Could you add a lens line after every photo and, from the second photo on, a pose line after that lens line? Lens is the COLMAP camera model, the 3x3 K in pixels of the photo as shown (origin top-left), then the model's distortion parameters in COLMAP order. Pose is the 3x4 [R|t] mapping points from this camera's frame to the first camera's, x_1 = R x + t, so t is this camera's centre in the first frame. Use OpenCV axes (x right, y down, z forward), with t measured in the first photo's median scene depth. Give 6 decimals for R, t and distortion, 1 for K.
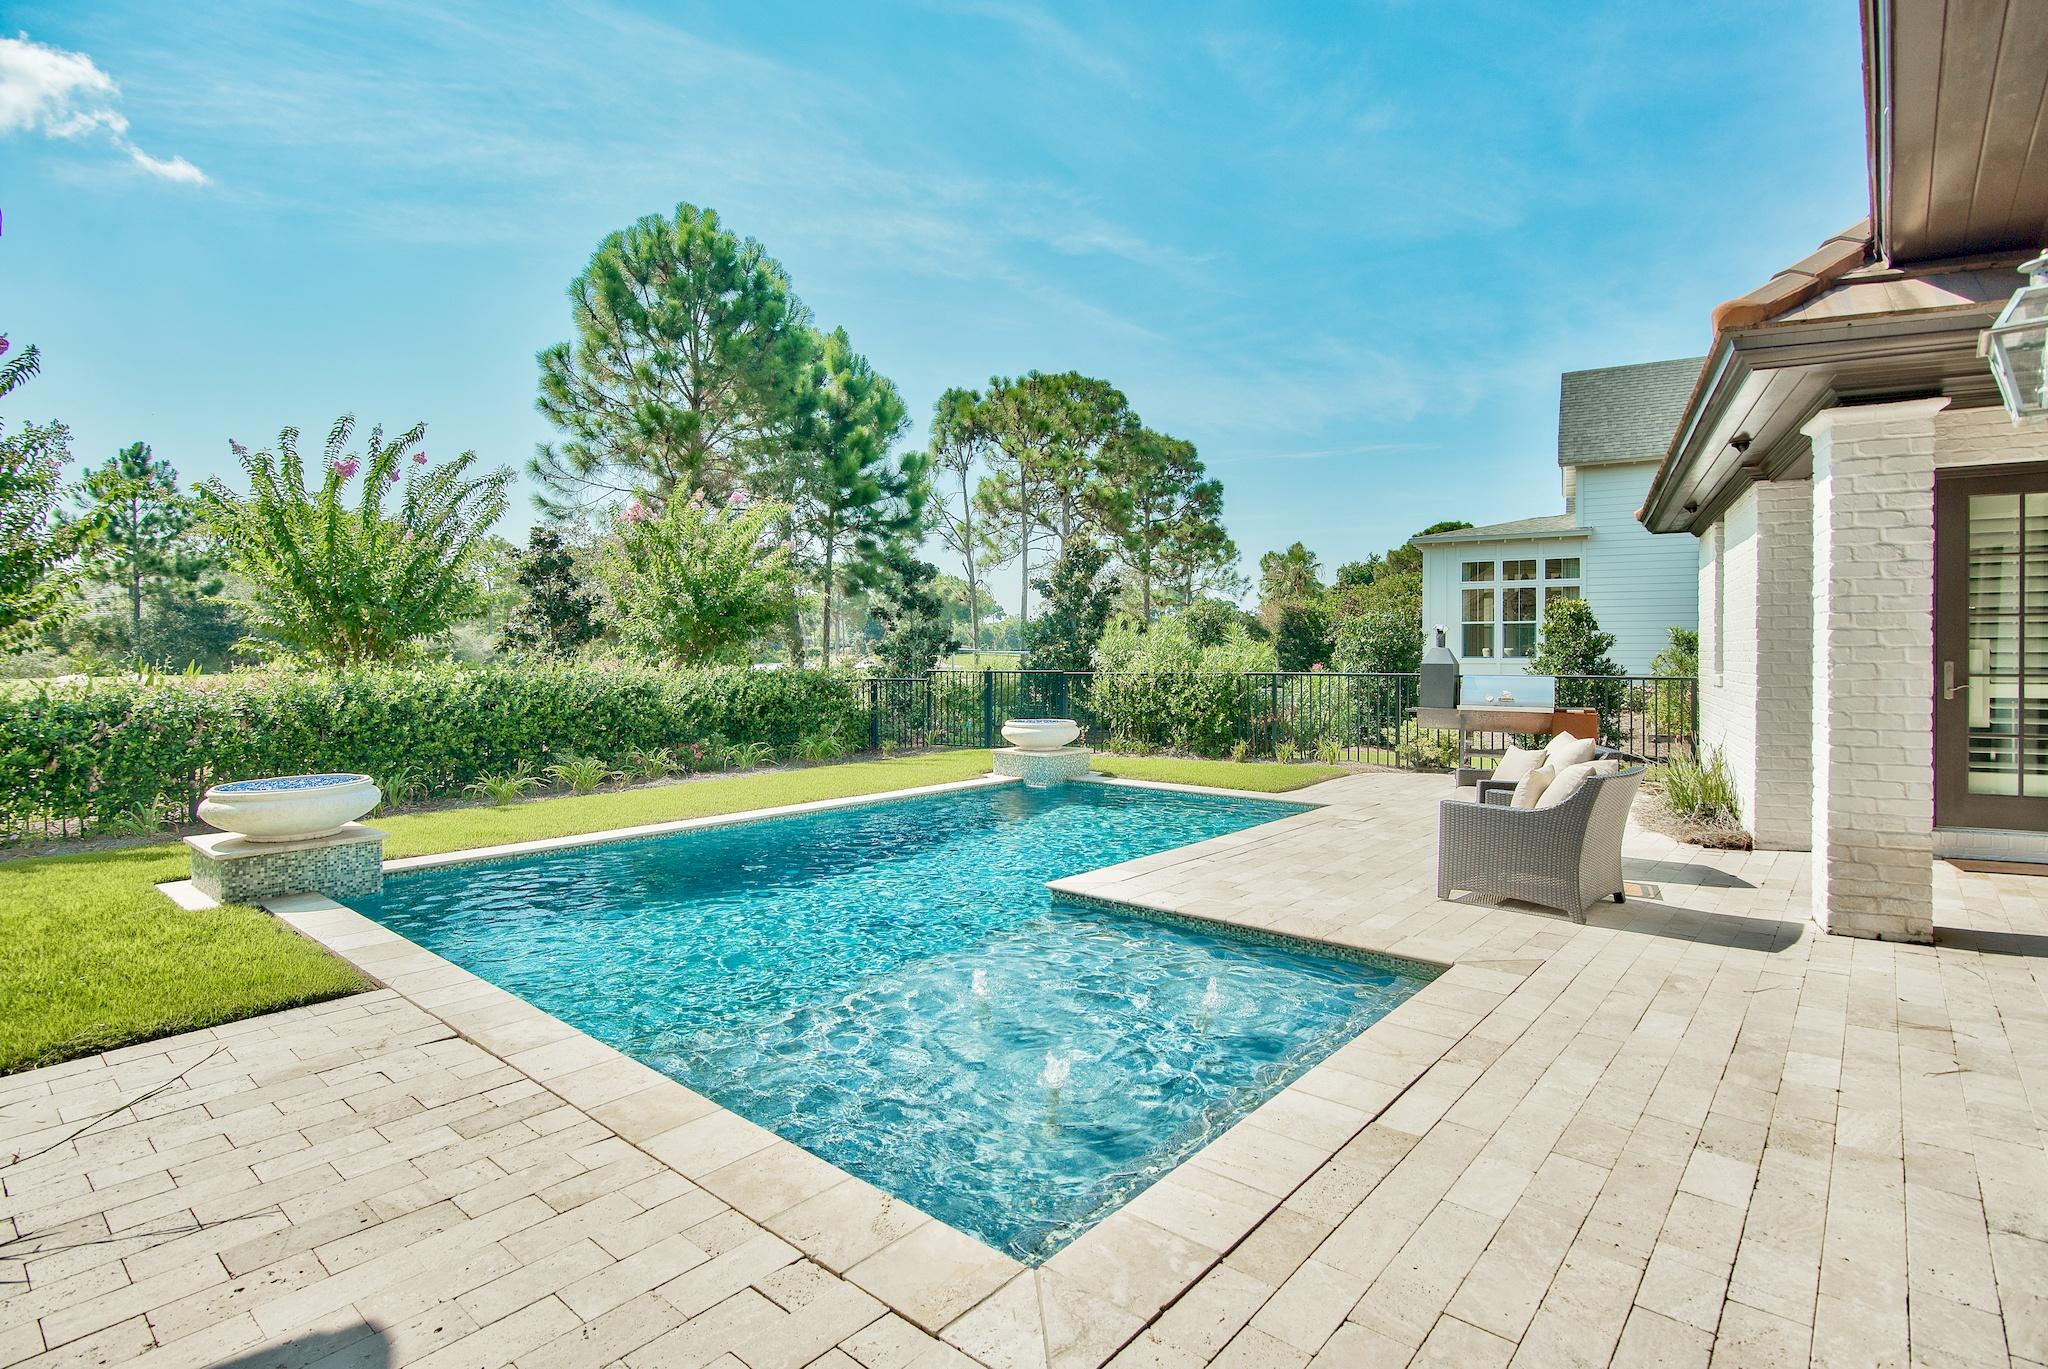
lens RADIAL K [[1023.6, 0, 1068.7], [0, 1023.6, 677.8], [0, 0, 1]] dist [-0.008085, 0.001023]
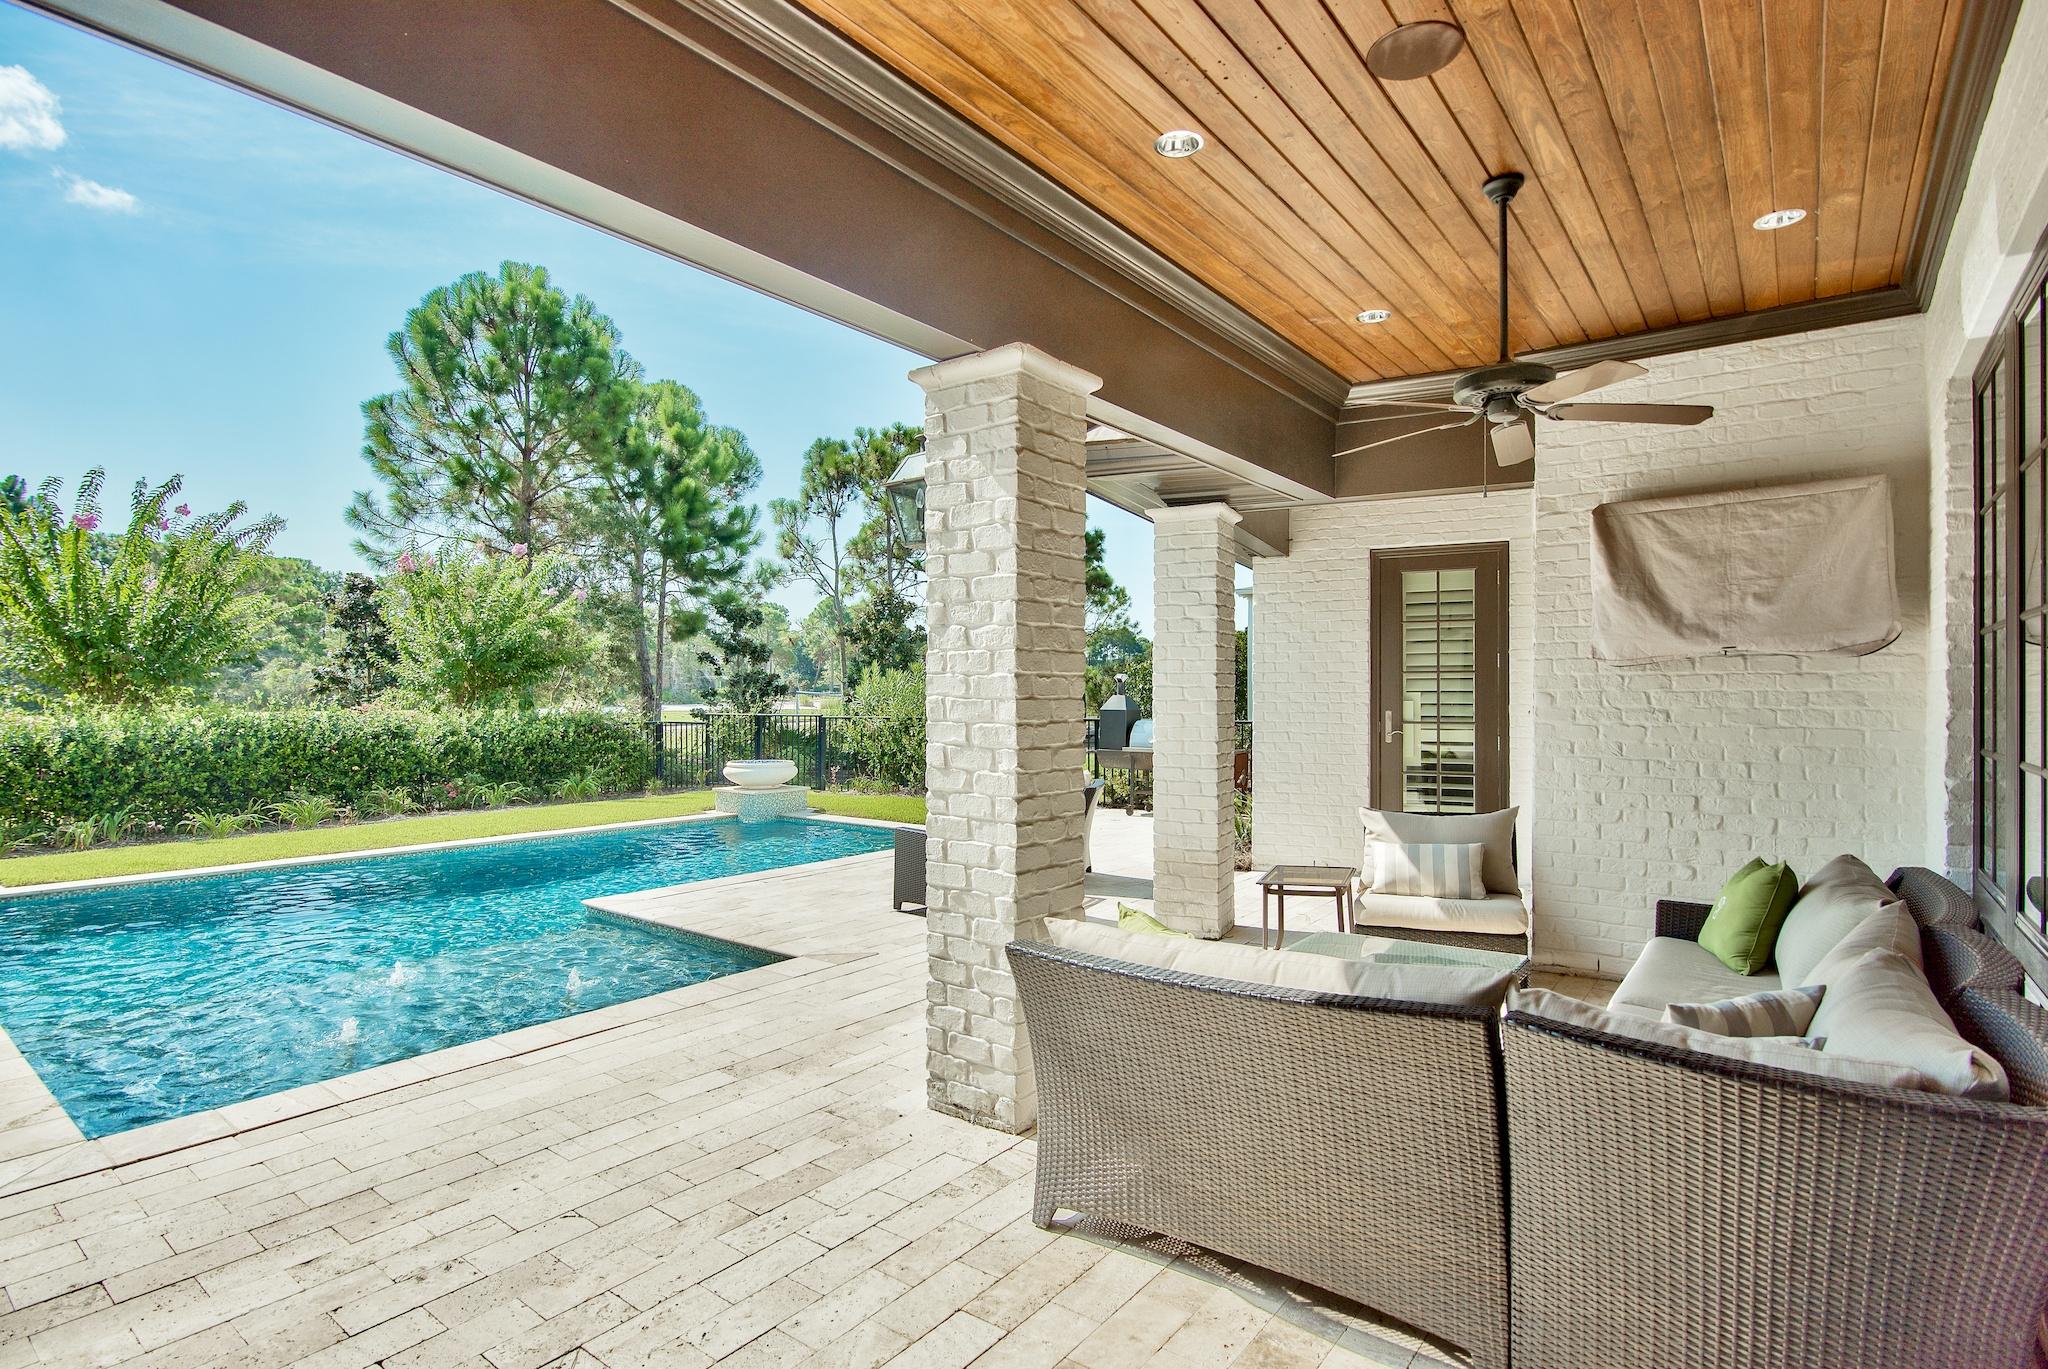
lens RADIAL K [[1023.6, 0, 1066.9], [0, 1023.6, 700.0], [0, 0, 1]] dist [-0.008085, 0.001023]
pose [[0.998644, 0.003193, 0.051953, 0.184891], [-0.002194, 0.999812, -0.019288, -0.002005], [-0.052004, 0.019148, 0.998463, -0.074480]]
